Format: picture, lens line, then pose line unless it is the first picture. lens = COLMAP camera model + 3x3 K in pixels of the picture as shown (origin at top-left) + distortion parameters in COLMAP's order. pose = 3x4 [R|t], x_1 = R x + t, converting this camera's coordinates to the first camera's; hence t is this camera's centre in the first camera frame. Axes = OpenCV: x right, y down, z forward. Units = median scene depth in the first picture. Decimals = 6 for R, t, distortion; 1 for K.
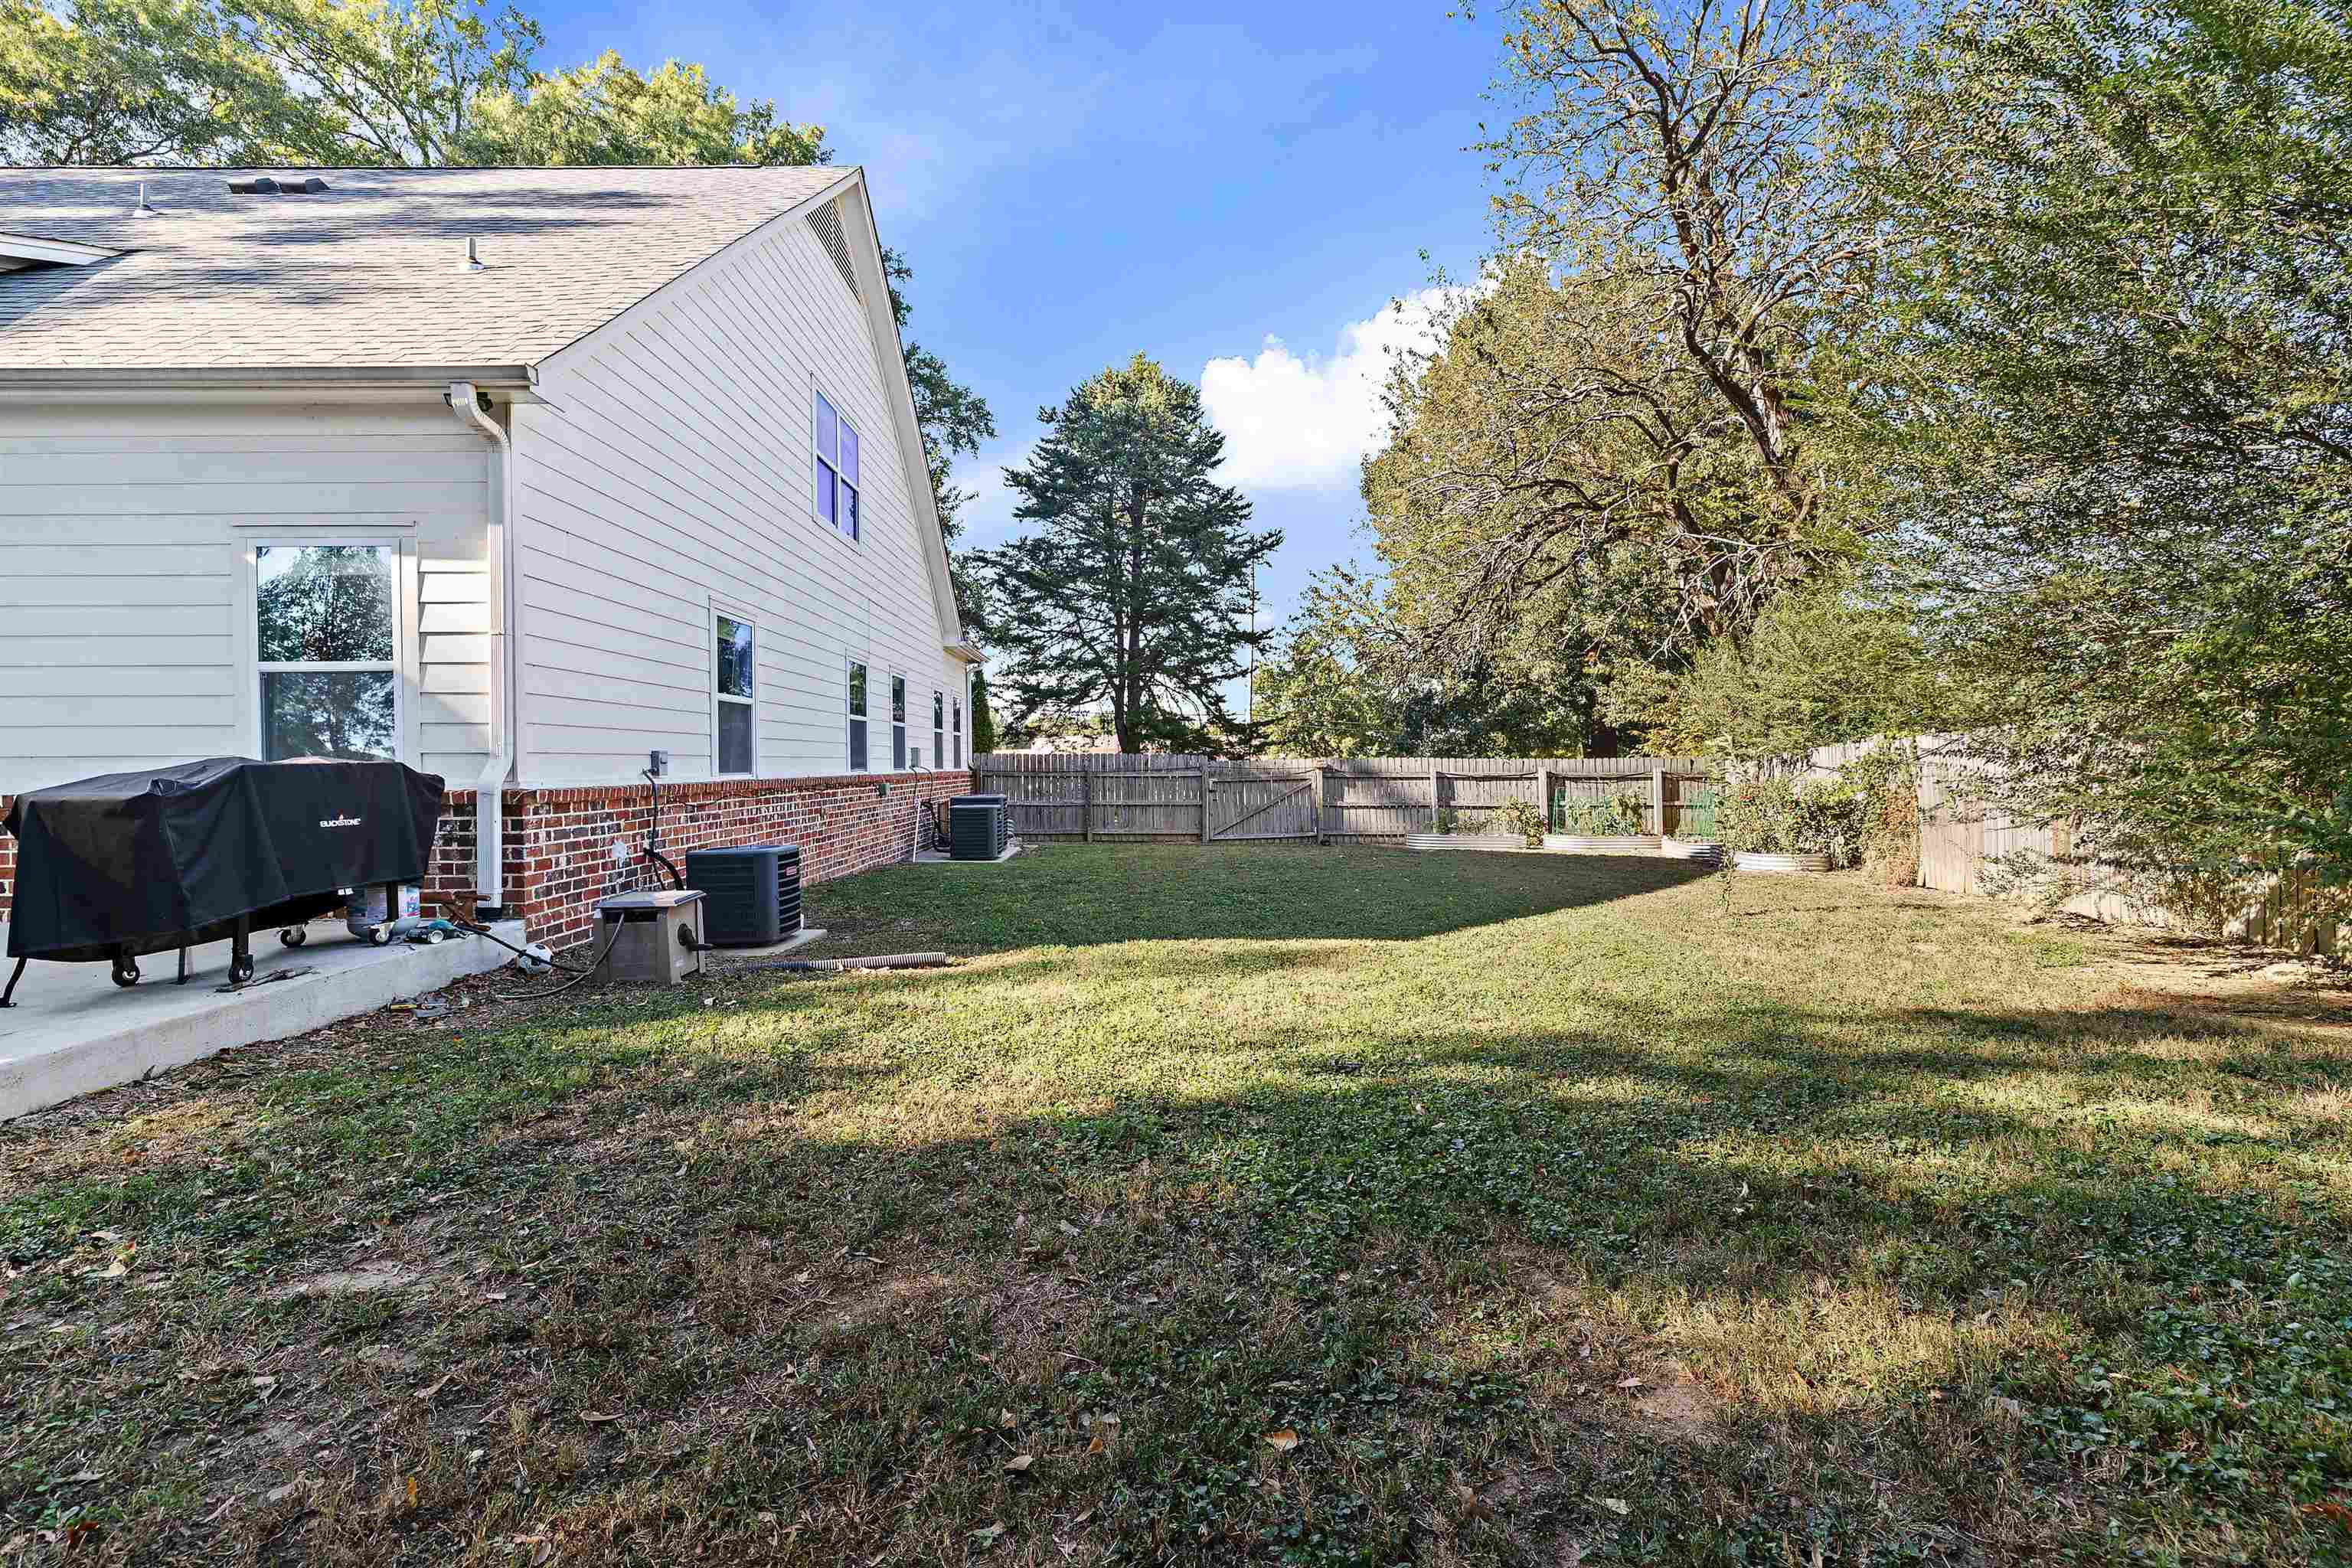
lens RADIAL K [[1022.4, 0, 1176.0], [0, 1022.4, 784.0], [0, 0, 1]] dist [-0.000407, -0.000032]
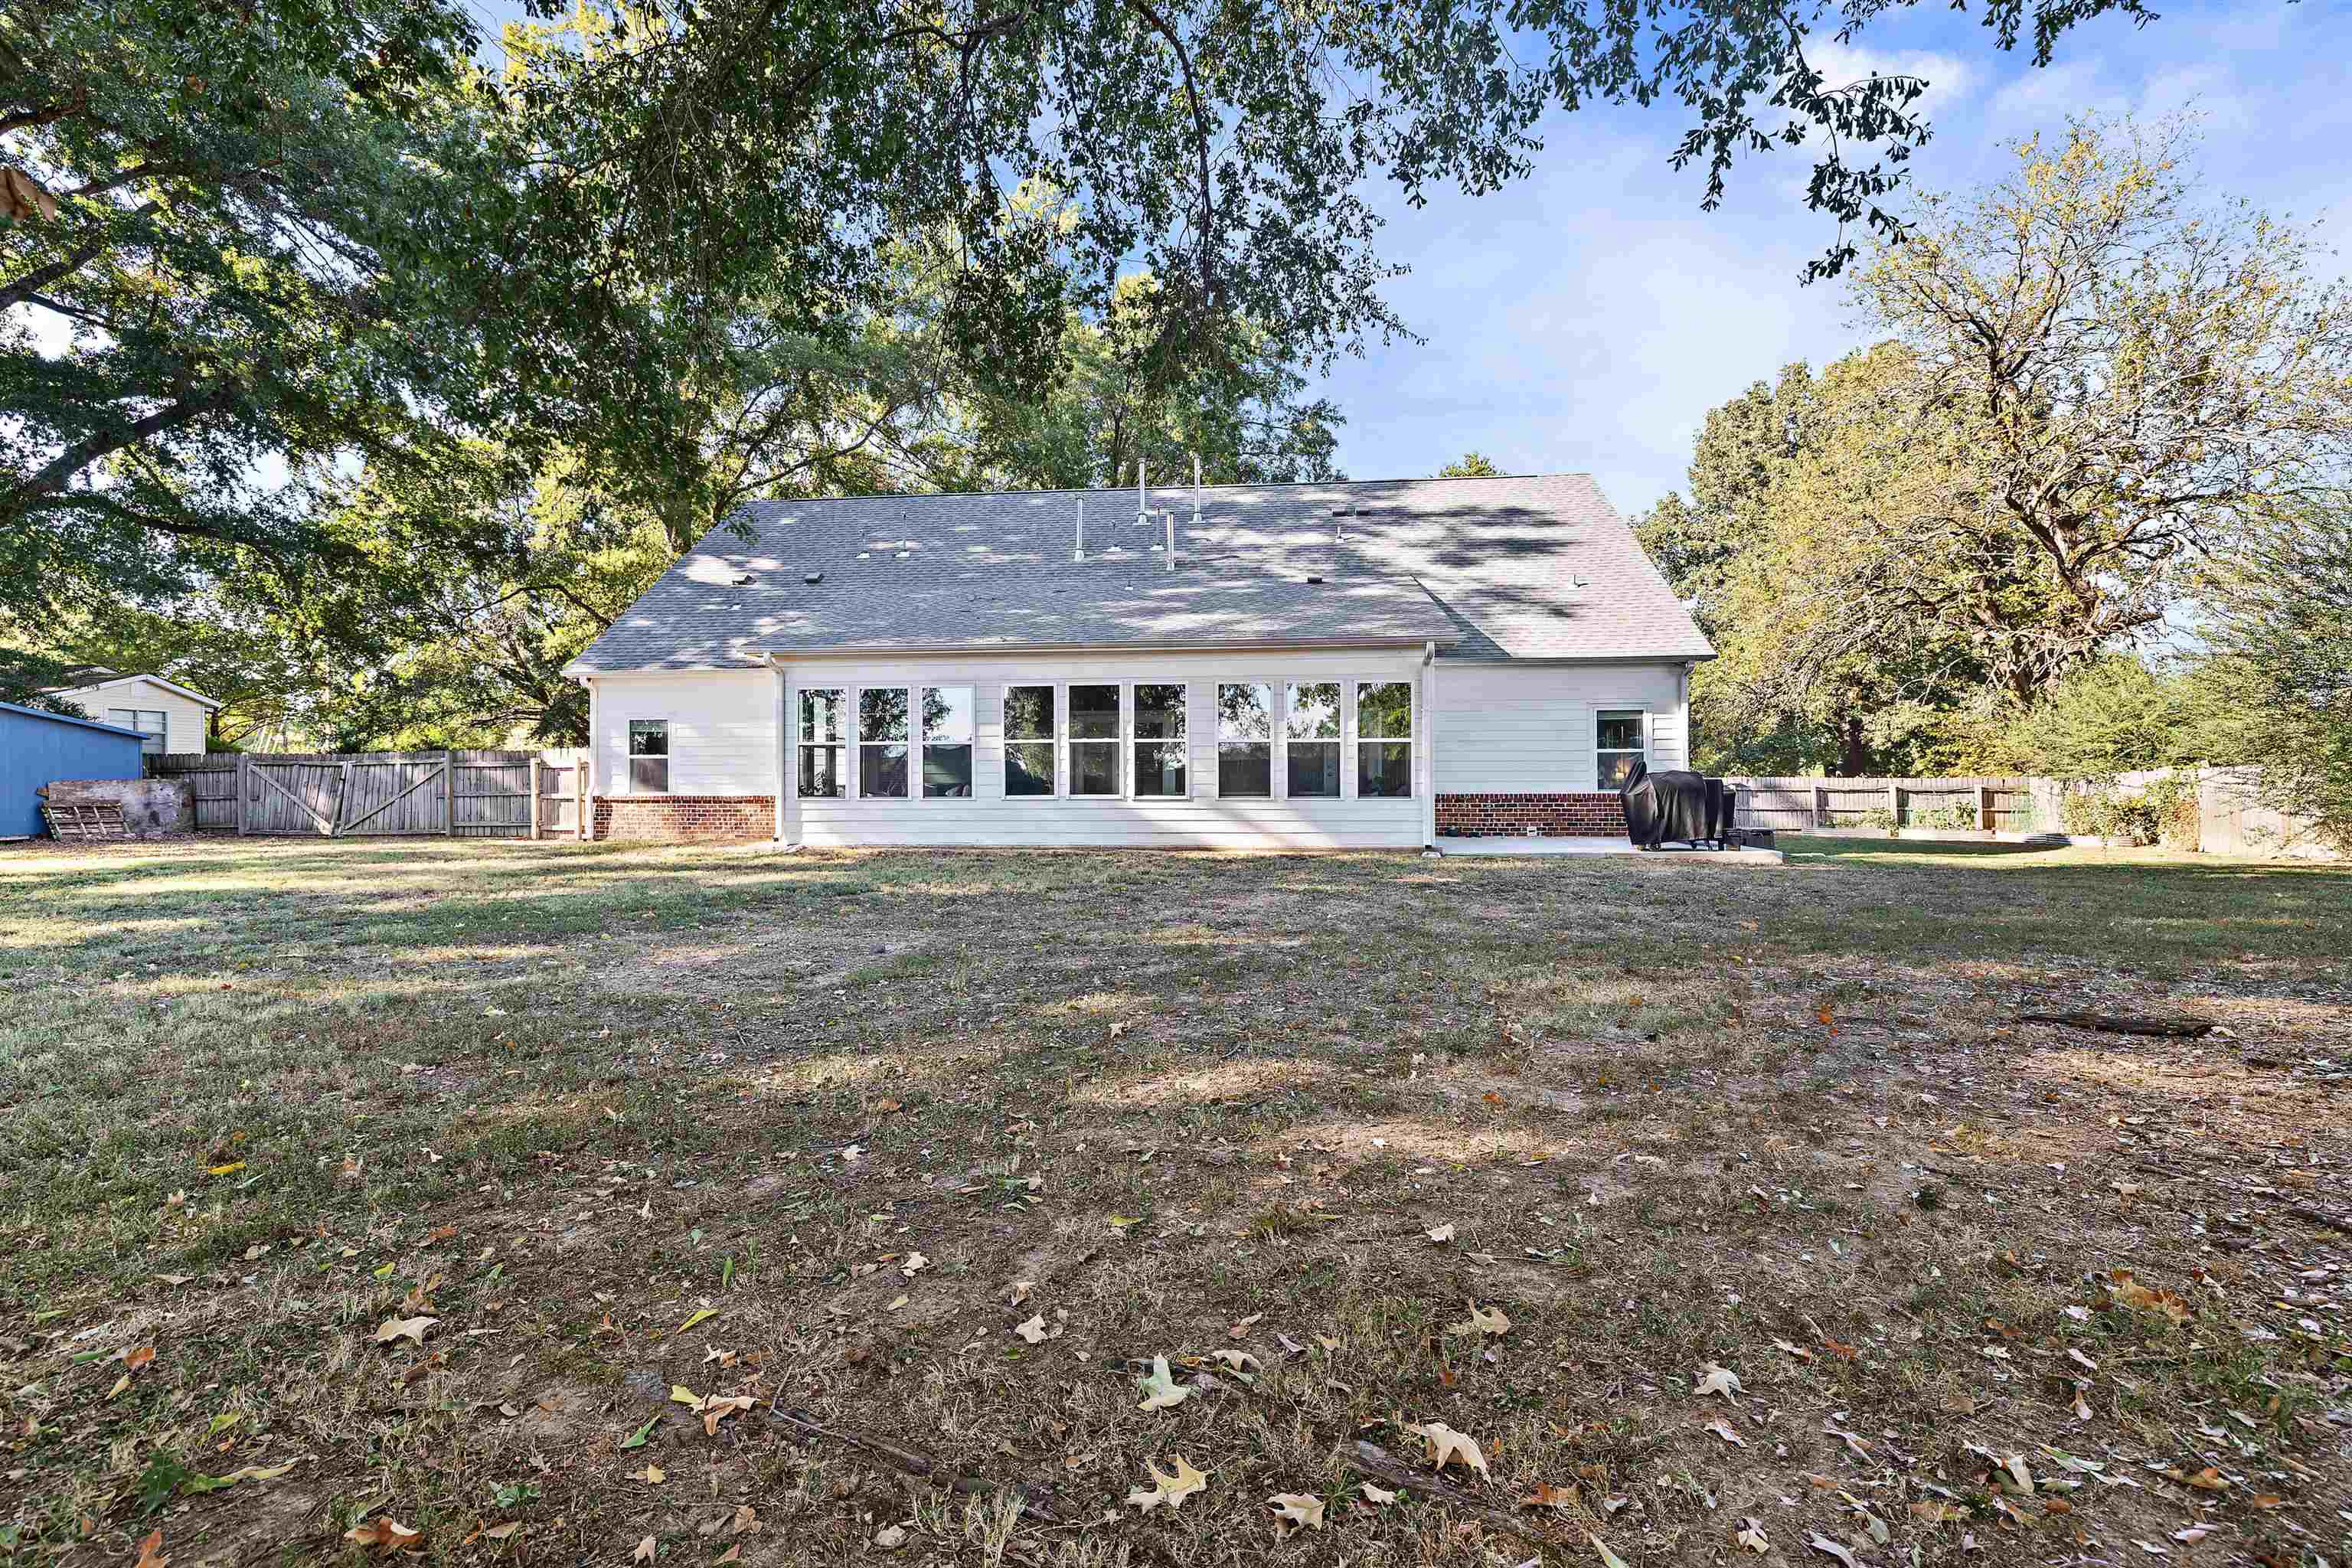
lens RADIAL K [[1022.4, 0, 1176.0], [0, 1022.4, 784.0], [0, 0, 1]] dist [-0.000407, -0.000032]
pose [[0.992954, 0.001618, -0.118486, -0.499334], [-0.002871, 0.999942, -0.010403, 0.002021], [0.118462, 0.010670, 0.992901, -0.588312]]
